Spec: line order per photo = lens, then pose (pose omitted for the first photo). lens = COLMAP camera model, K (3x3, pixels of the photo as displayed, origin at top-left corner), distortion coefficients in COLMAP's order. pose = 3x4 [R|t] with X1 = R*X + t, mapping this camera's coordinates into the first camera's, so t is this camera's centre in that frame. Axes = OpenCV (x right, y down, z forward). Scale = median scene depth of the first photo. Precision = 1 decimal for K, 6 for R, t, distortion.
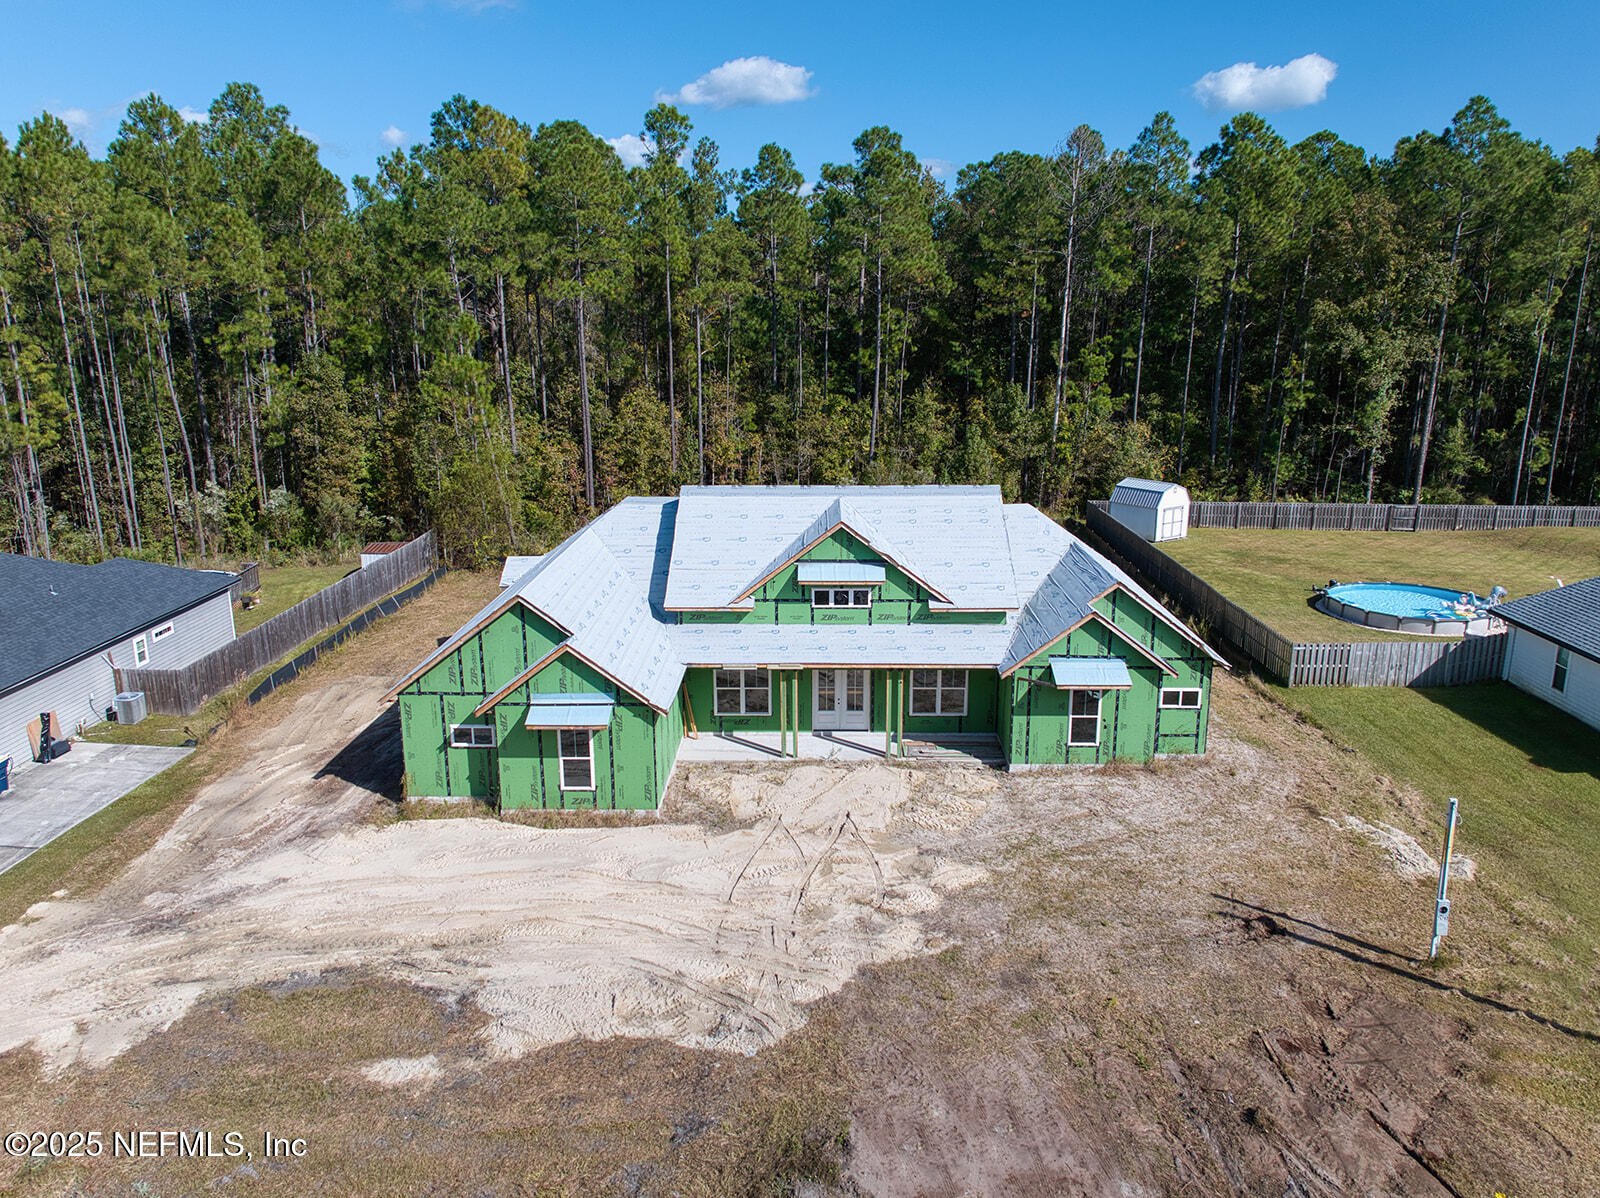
lens RADIAL K [[1113.4, 0, 801.8], [0, 1113.4, 579.9], [0, 0, 1]] dist [0.001629, -0.007762]
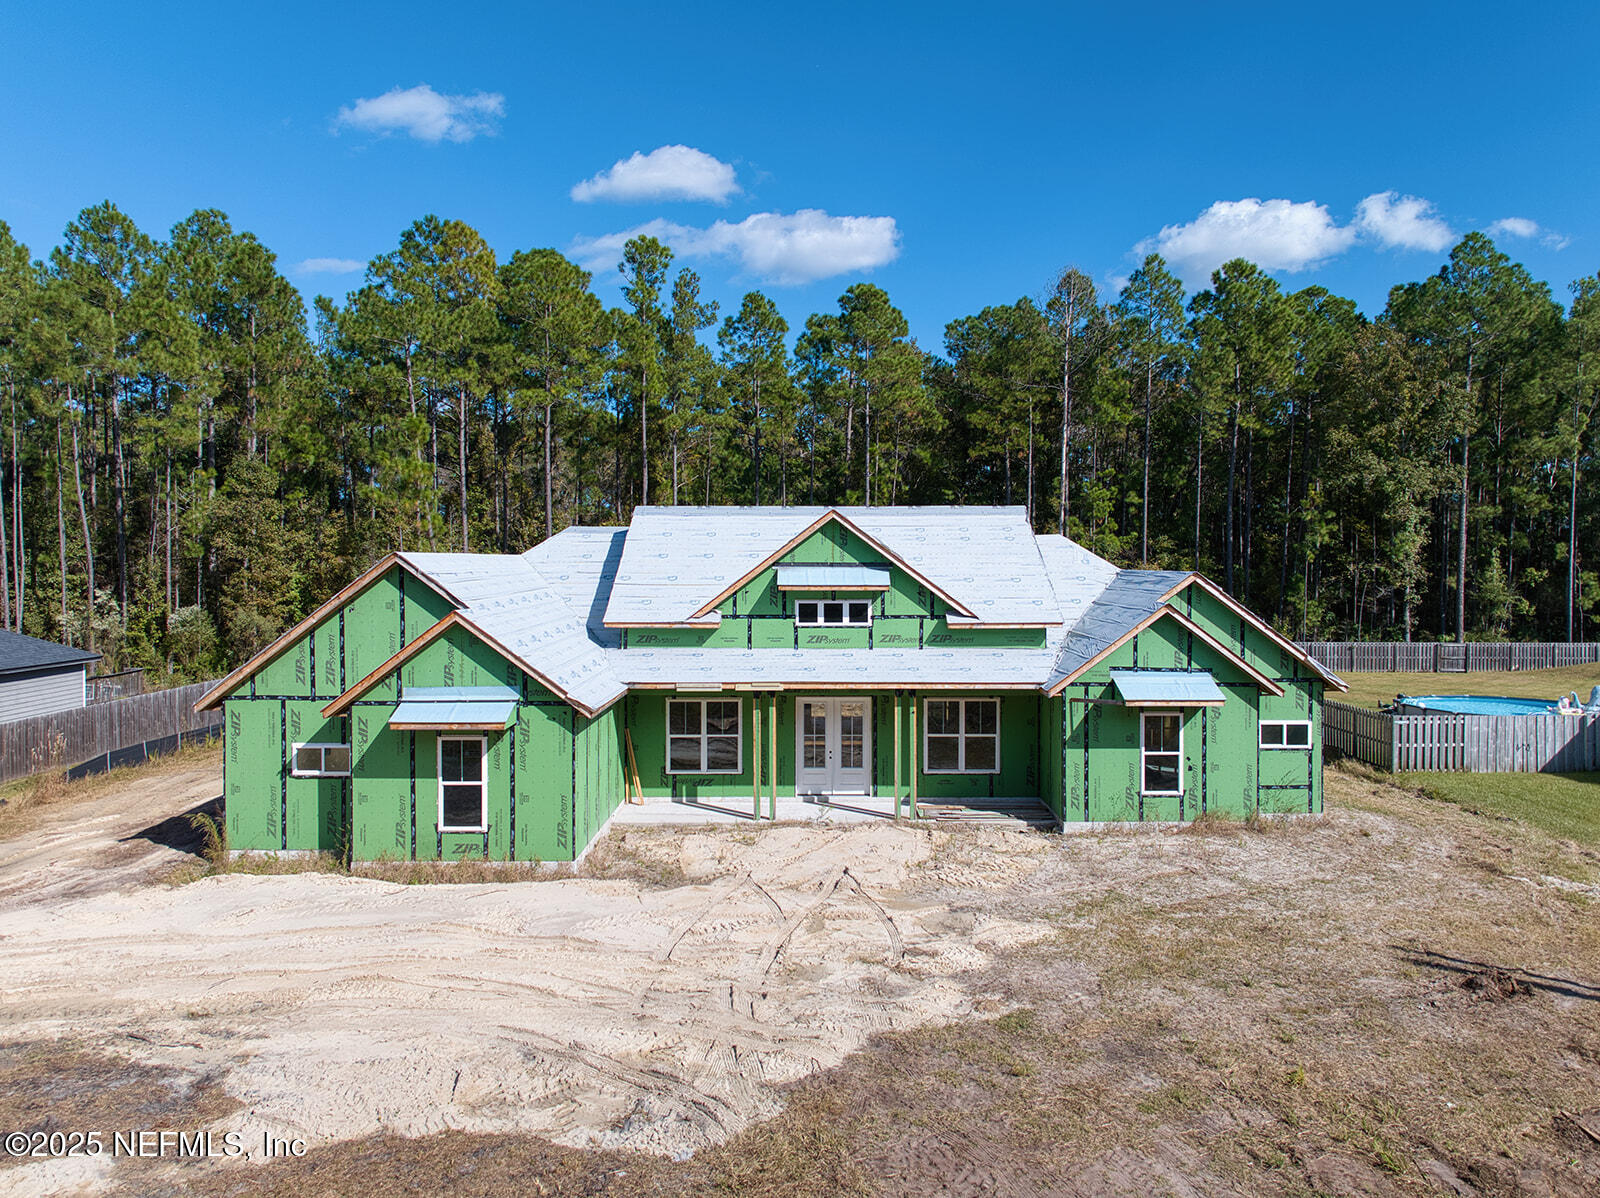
lens RADIAL K [[1116.1, 0, 802.0], [0, 1116.1, 570.3], [0, 0, 1]] dist [-0.005087, -0.002359]
pose [[0.999905, 0.003353, 0.013401, 0.003461], [-0.000281, 0.974844, -0.222890, 0.168878], [-0.013811, 0.222865, 0.974752, 0.248414]]
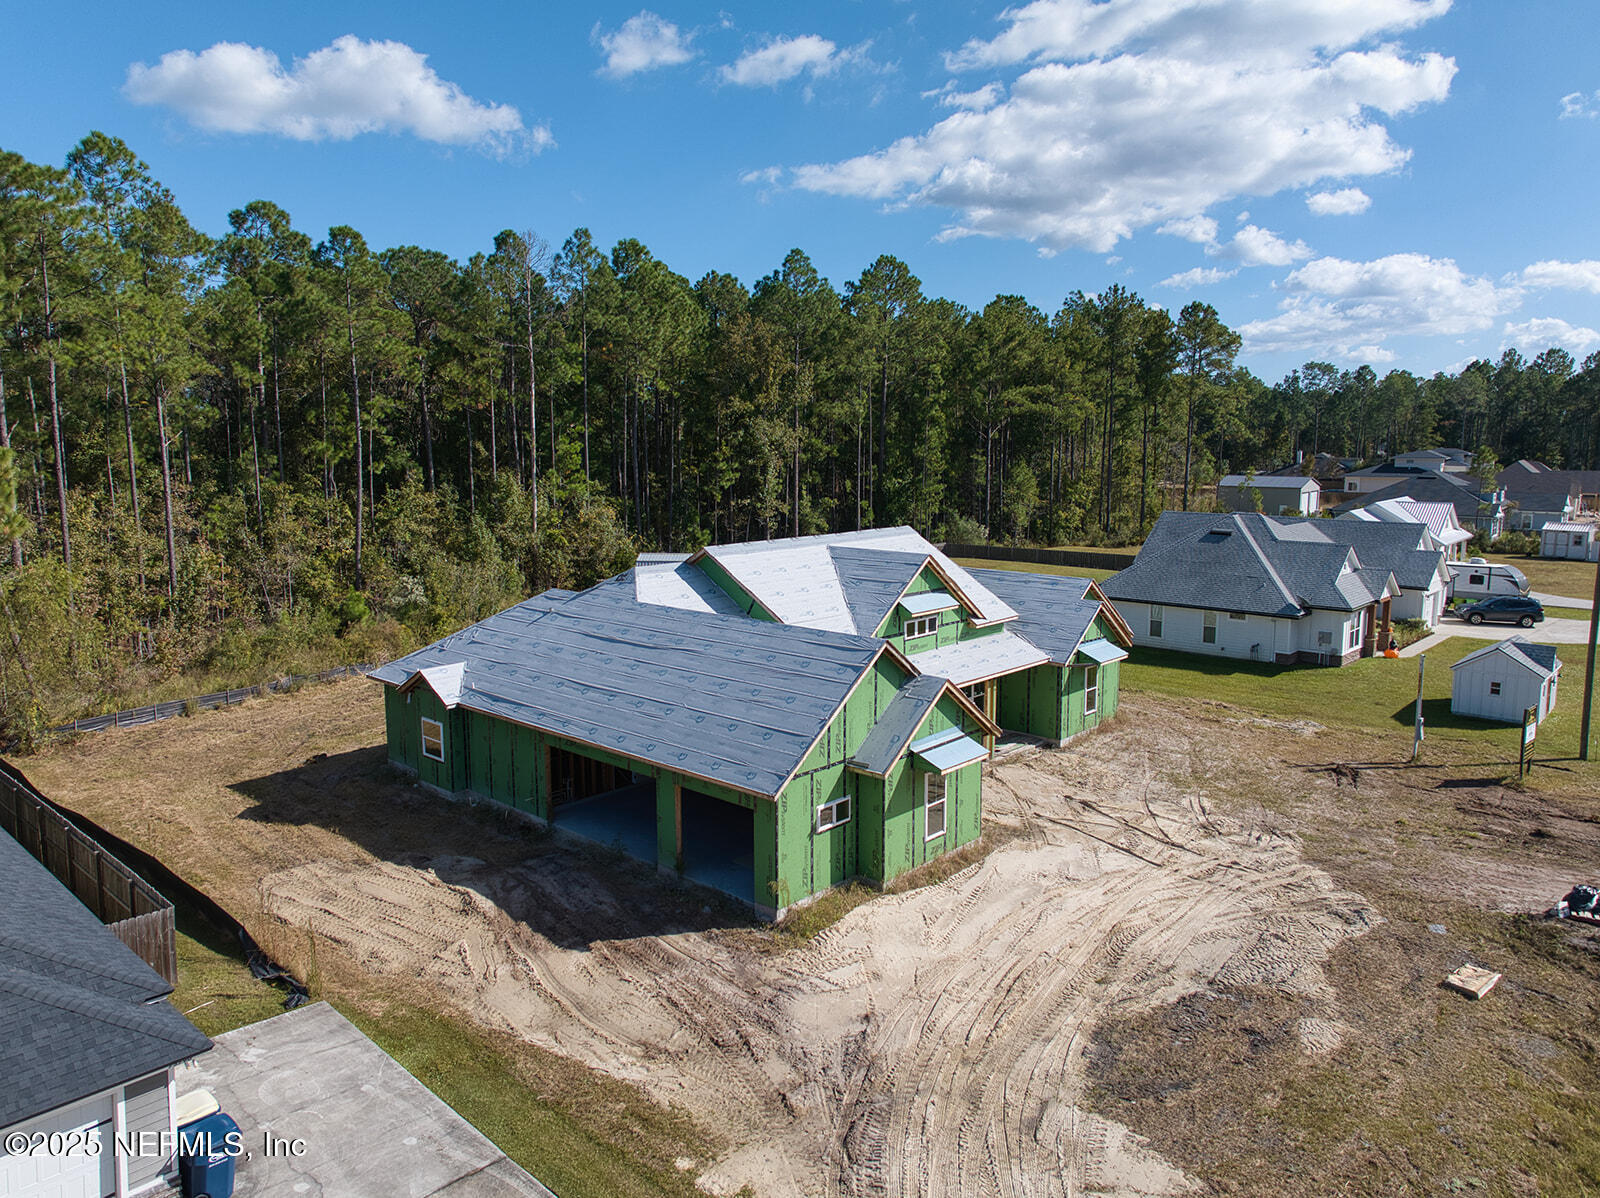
lens RADIAL K [[1120.6, 0, 802.2], [0, 1120.6, 539.9], [0, 0, 1]] dist [0.005868, -0.007838]
pose [[0.662750, -0.070142, 0.745549, -0.894196], [0.174361, 0.982694, -0.062543, -0.020584], [-0.728259, 0.171445, 0.663510, 0.364680]]
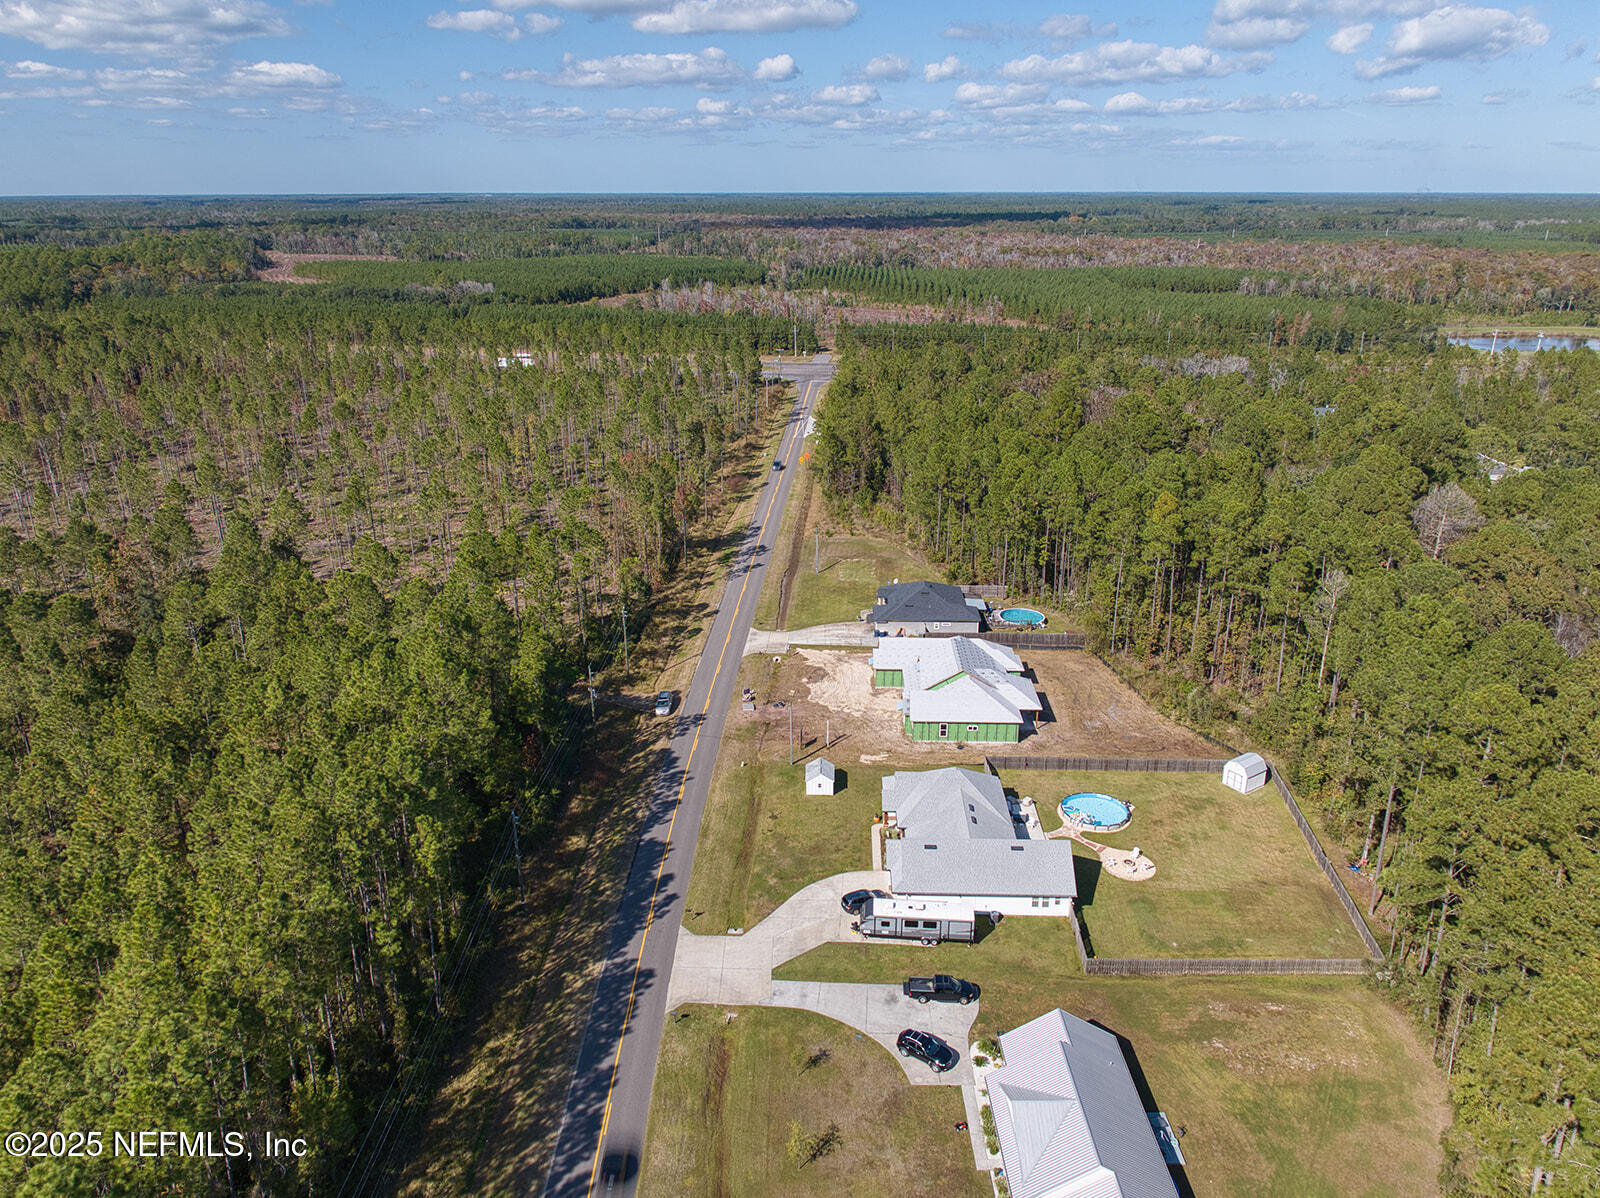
lens RADIAL K [[1116.1, 0, 802.0], [0, 1116.1, 570.3], [0, 0, 1]] dist [-0.005087, -0.002359]
pose [[-0.015999, 0.316748, -0.948375, 4.148867], [-0.227874, 0.922380, 0.311910, -1.640697], [0.973559, 0.221100, 0.057421, 0.240206]]
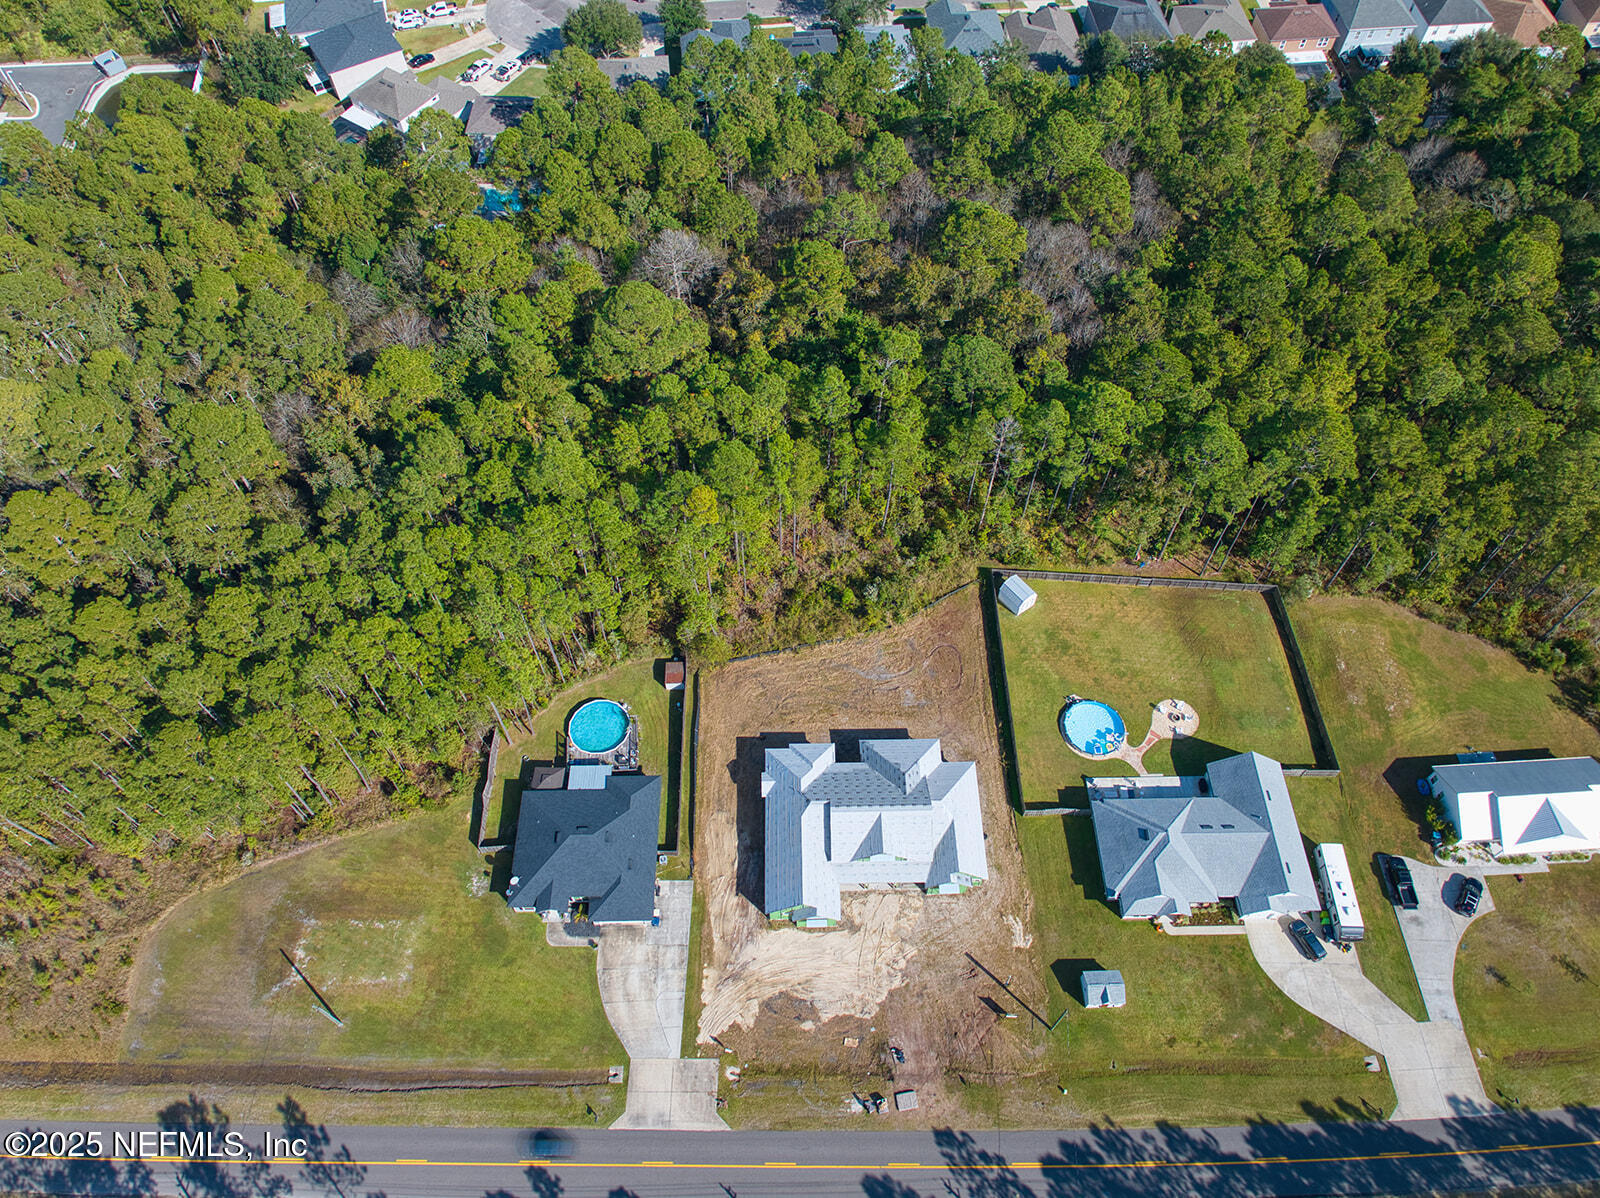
lens RADIAL K [[1120.6, 0, 802.2], [0, 1120.6, 539.9], [0, 0, 1]] dist [0.005868, -0.007838]
pose [[0.999361, -0.026957, 0.023466, -0.282724], [0.005379, 0.762540, 0.646919, -3.159745], [-0.035333, -0.646379, 0.762198, -1.066275]]
